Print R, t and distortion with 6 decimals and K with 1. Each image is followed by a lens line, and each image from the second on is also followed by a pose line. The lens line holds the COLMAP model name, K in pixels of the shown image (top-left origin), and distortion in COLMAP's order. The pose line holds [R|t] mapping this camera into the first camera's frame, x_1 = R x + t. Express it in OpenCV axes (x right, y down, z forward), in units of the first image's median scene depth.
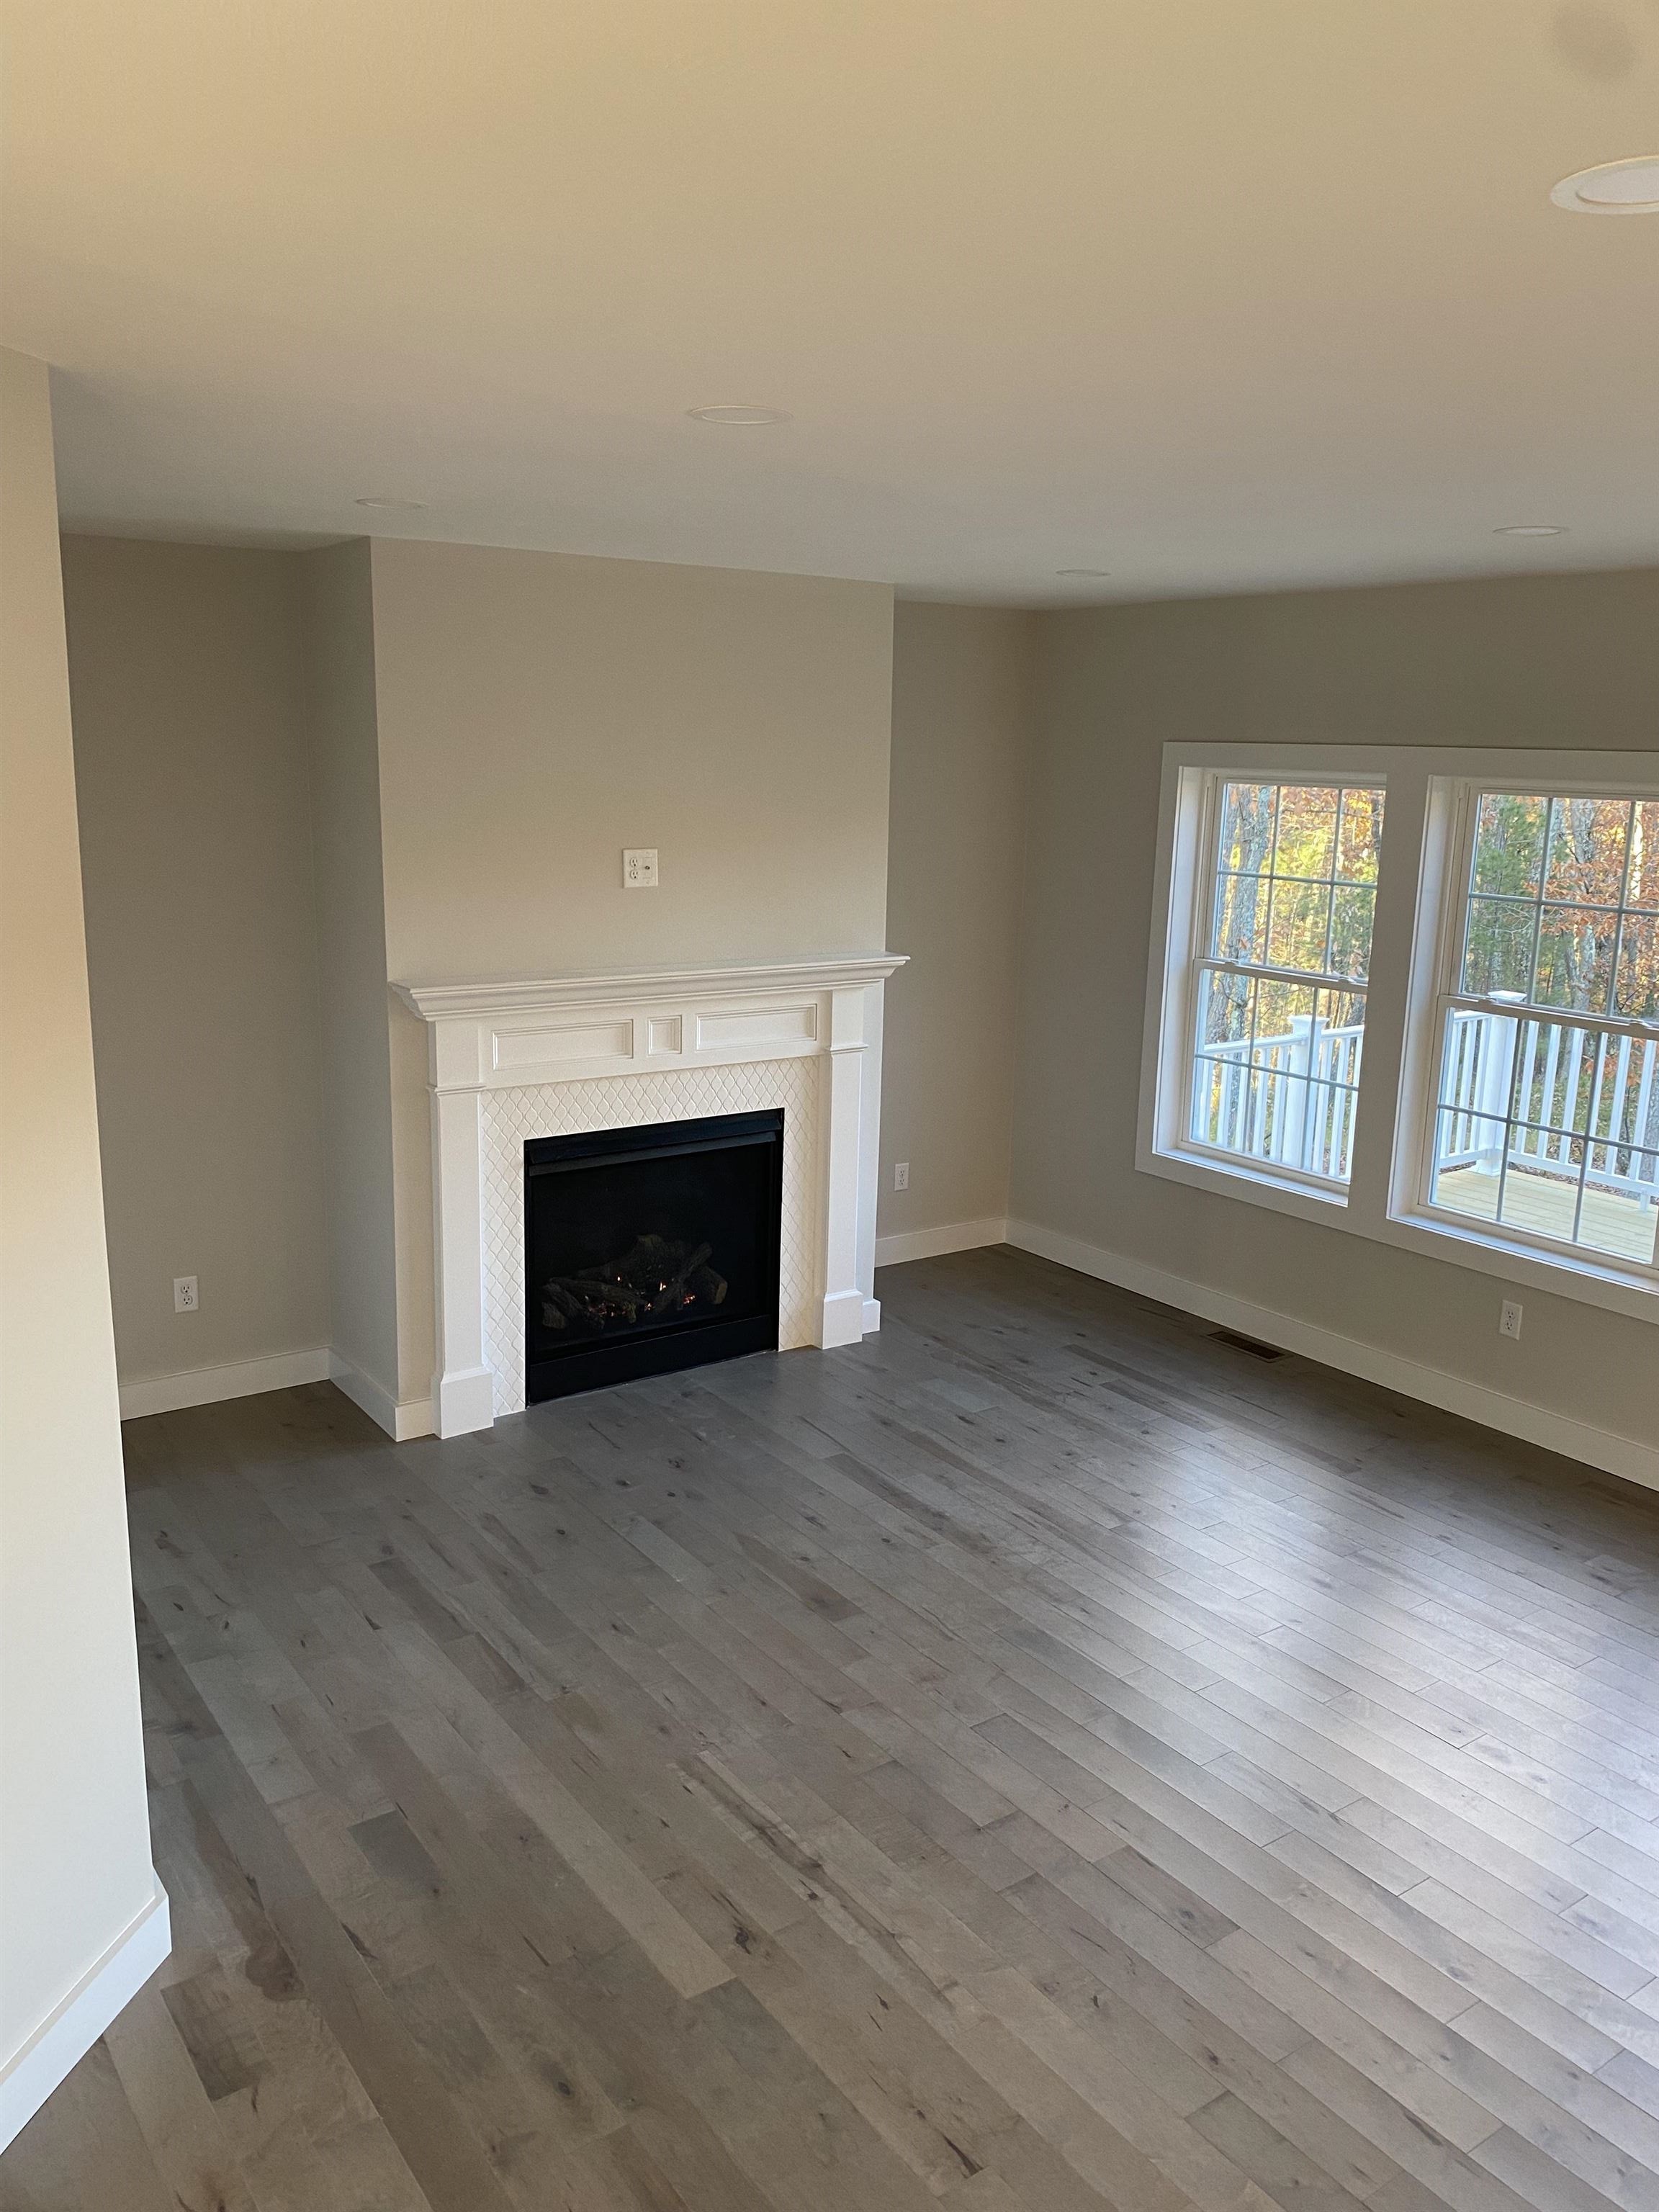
lens RADIAL K [[1667.4, 0, 829.5], [0, 1667.4, 1106.0], [0, 0, 1]] dist [0.062579, -0.008467]
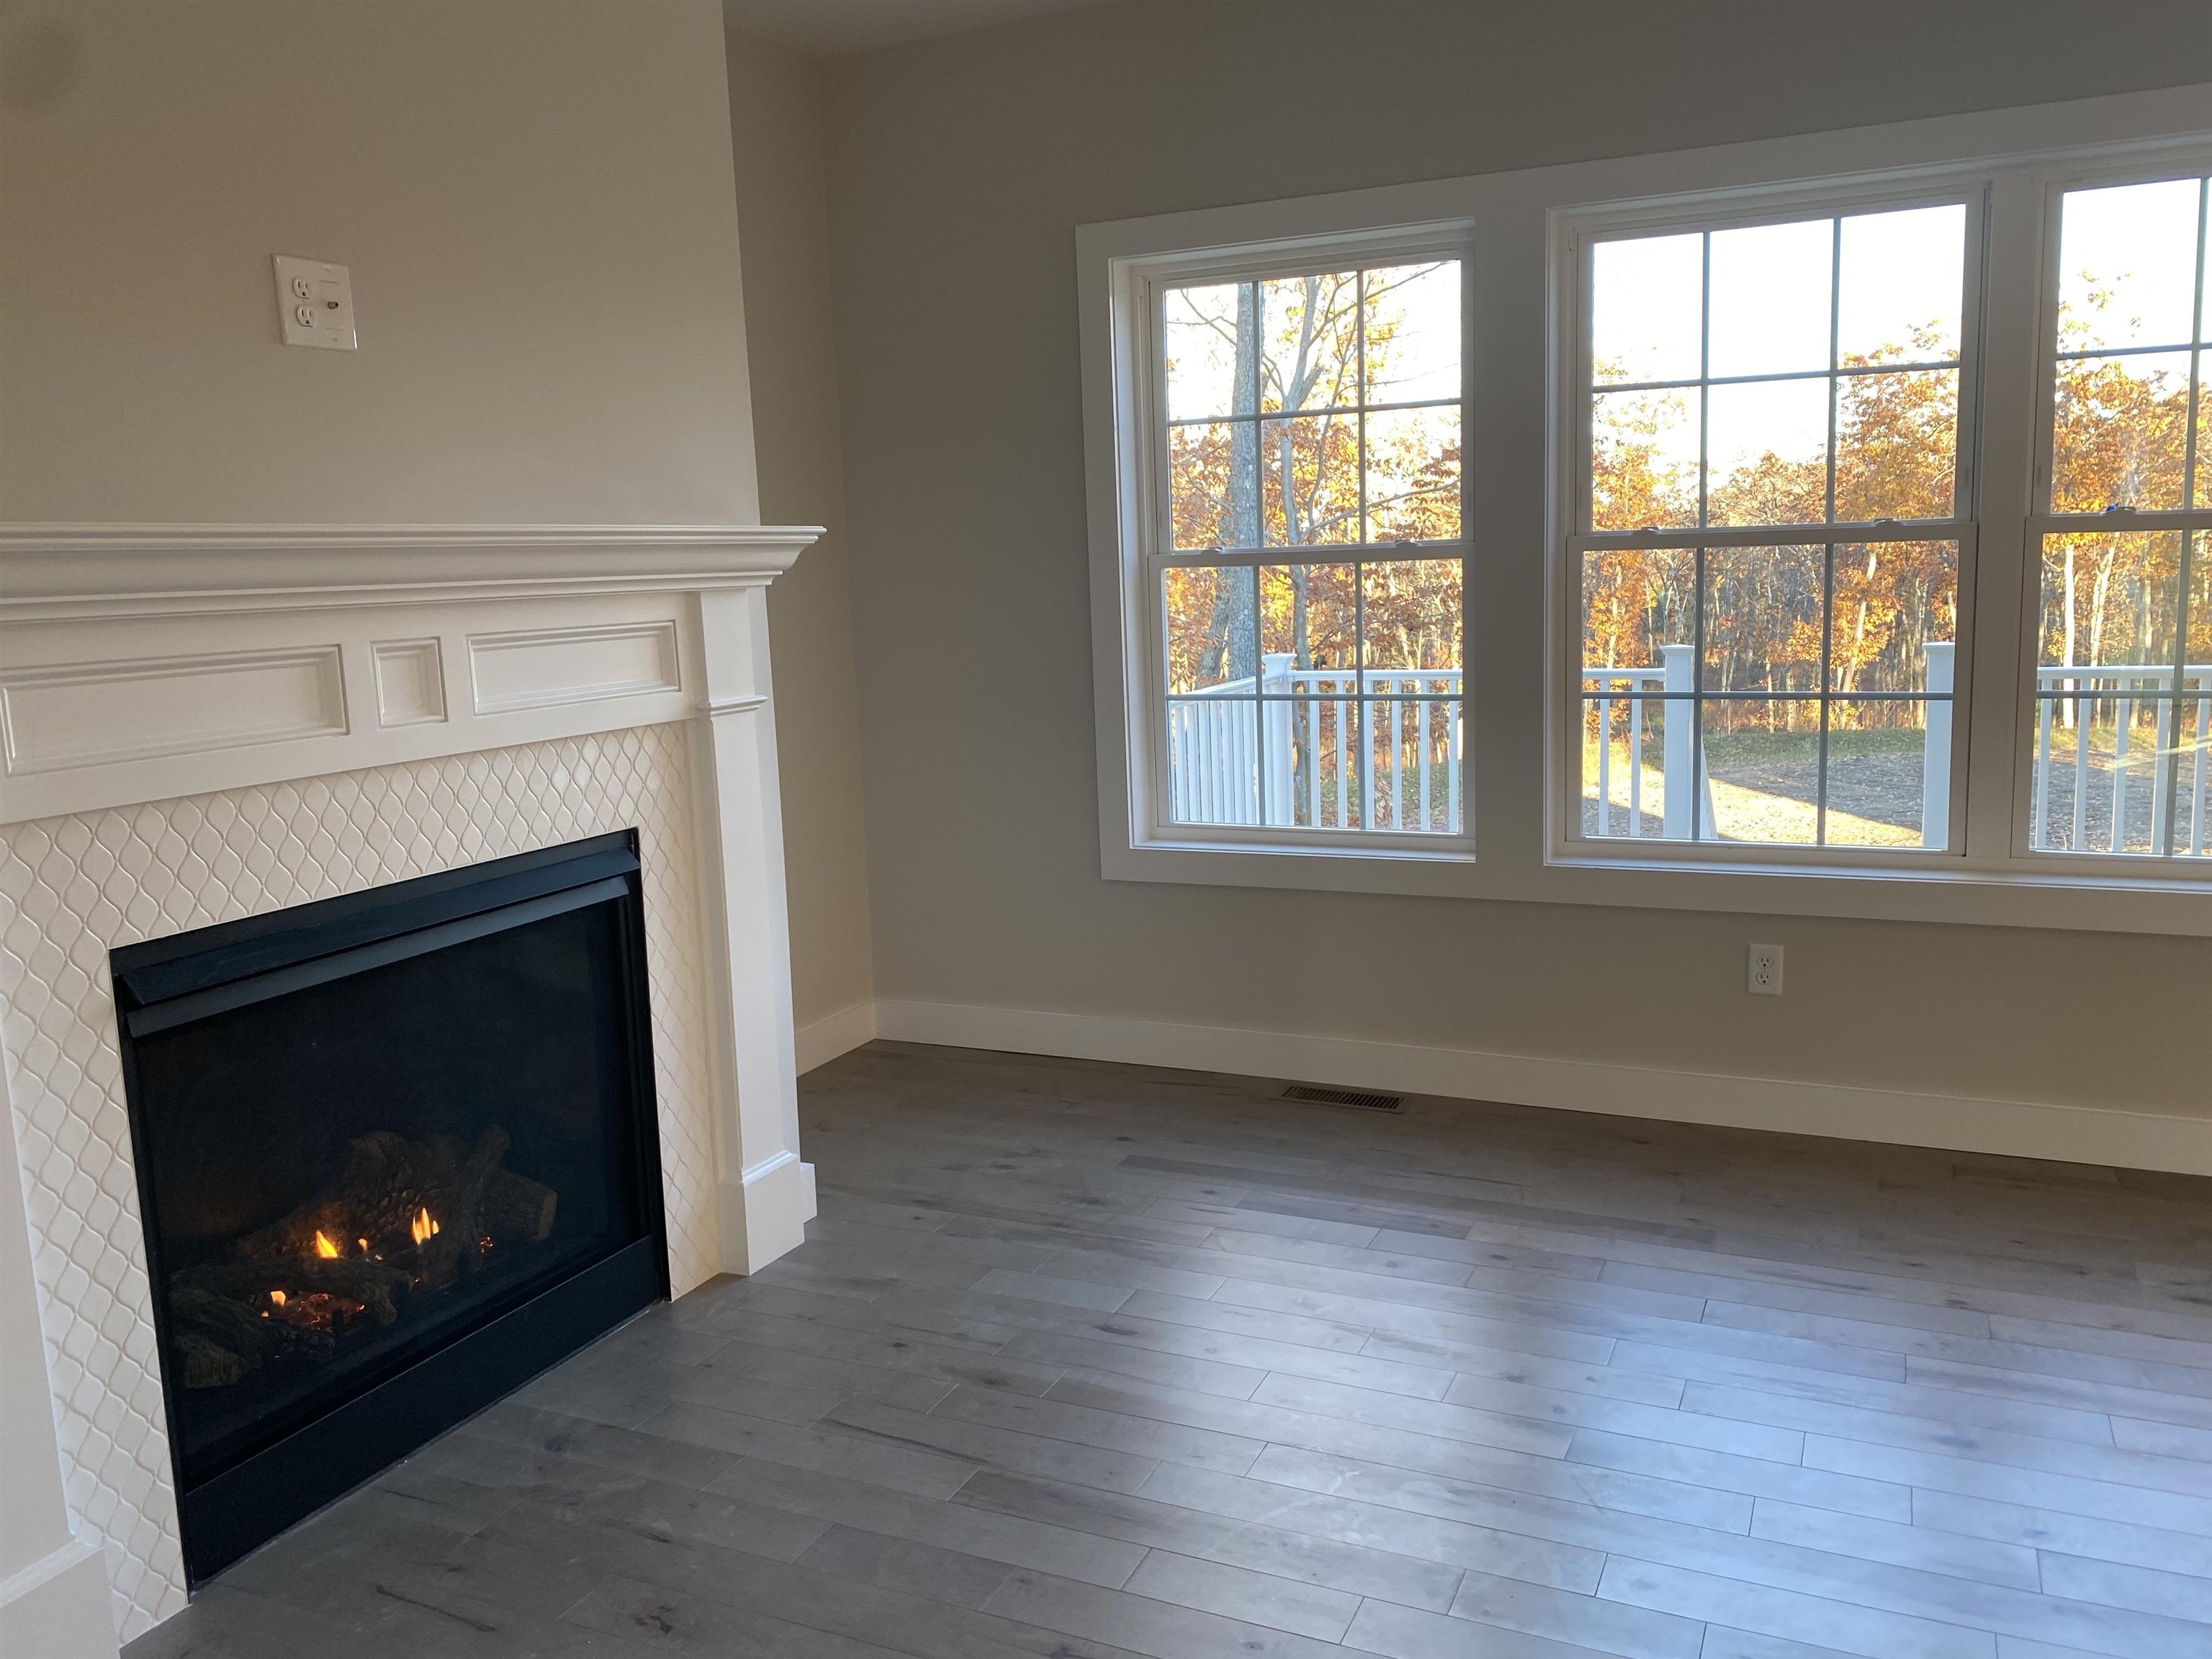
lens RADIAL K [[1686.9, 0, 1157.5], [0, 1686.9, 801.4], [0, 0, 1]] dist [0.023916, -0.063074]
pose [[0.856163, -0.127334, 0.500771, -0.154912], [0.162705, 0.986295, -0.027383, 0.035172], [-0.490421, 0.104922, 0.865147, 0.487880]]
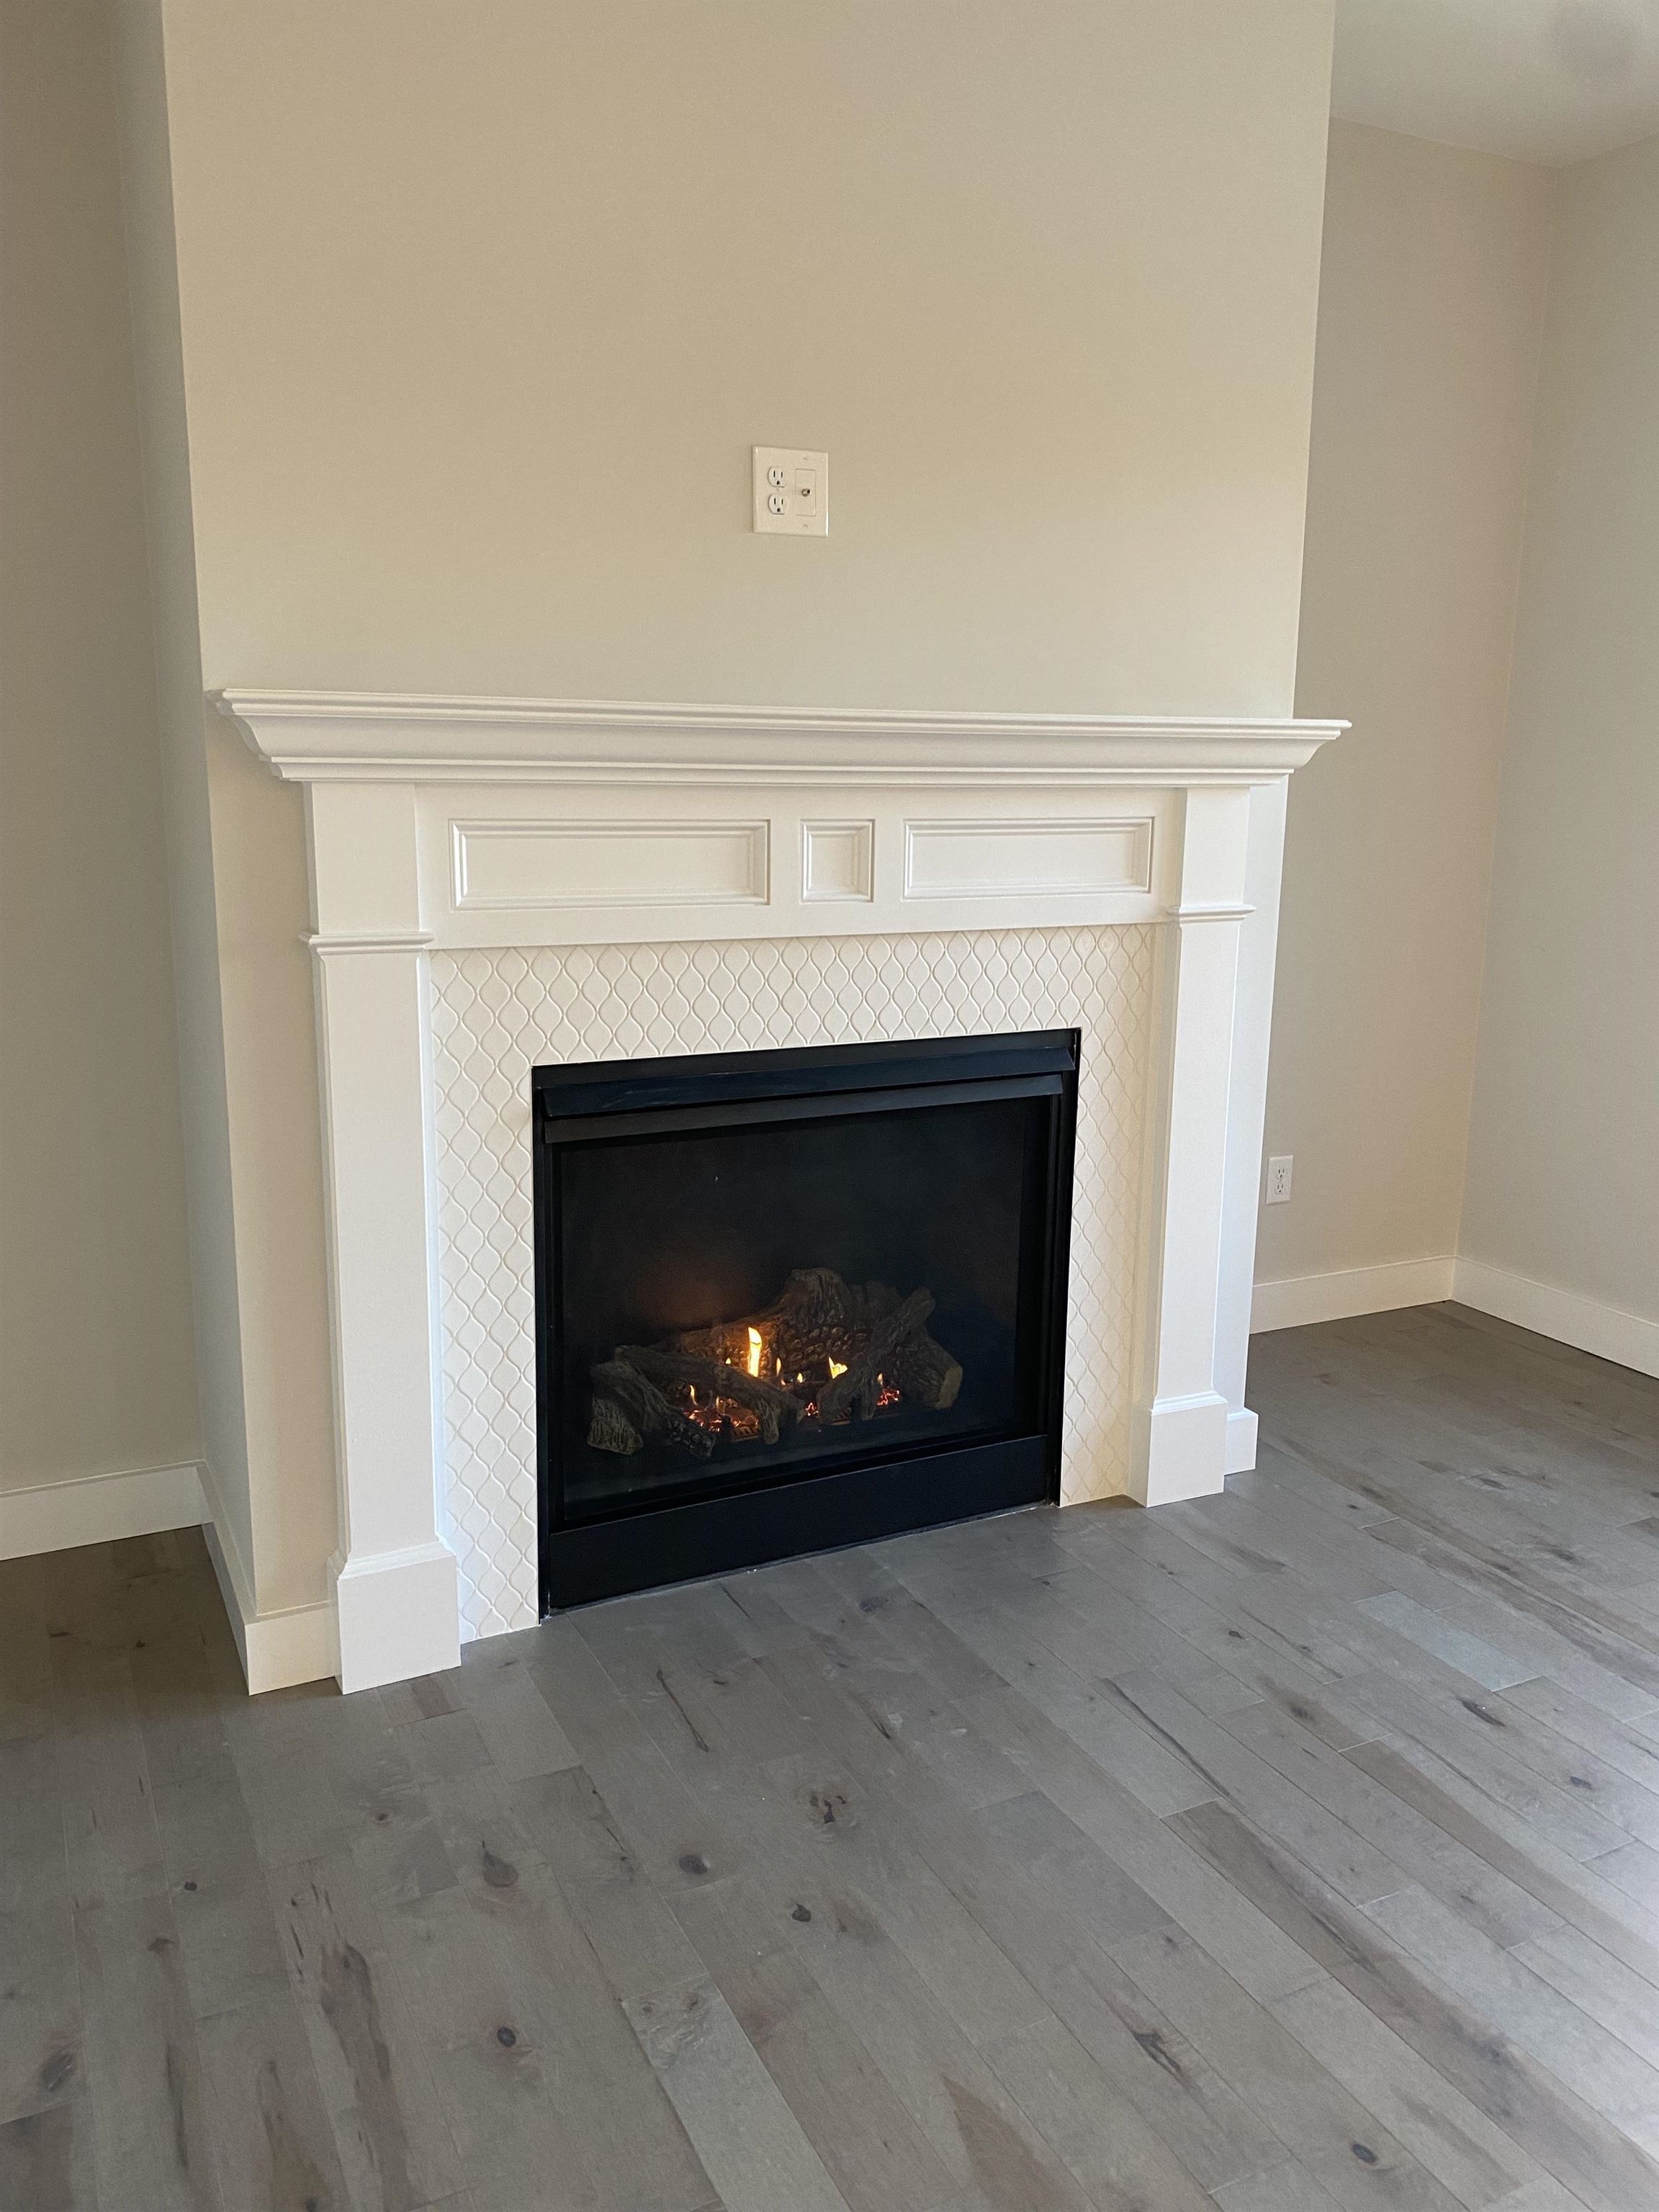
lens RADIAL K [[1697.2, 0, 849.0], [0, 1697.2, 1098.5], [0, 0, 1]] dist [0.062009, -0.053943]
pose [[0.989042, 0.020244, -0.146242, -0.021912], [-0.022275, 0.999677, -0.012263, 0.031509], [0.145946, 0.015386, 0.989173, 0.503011]]
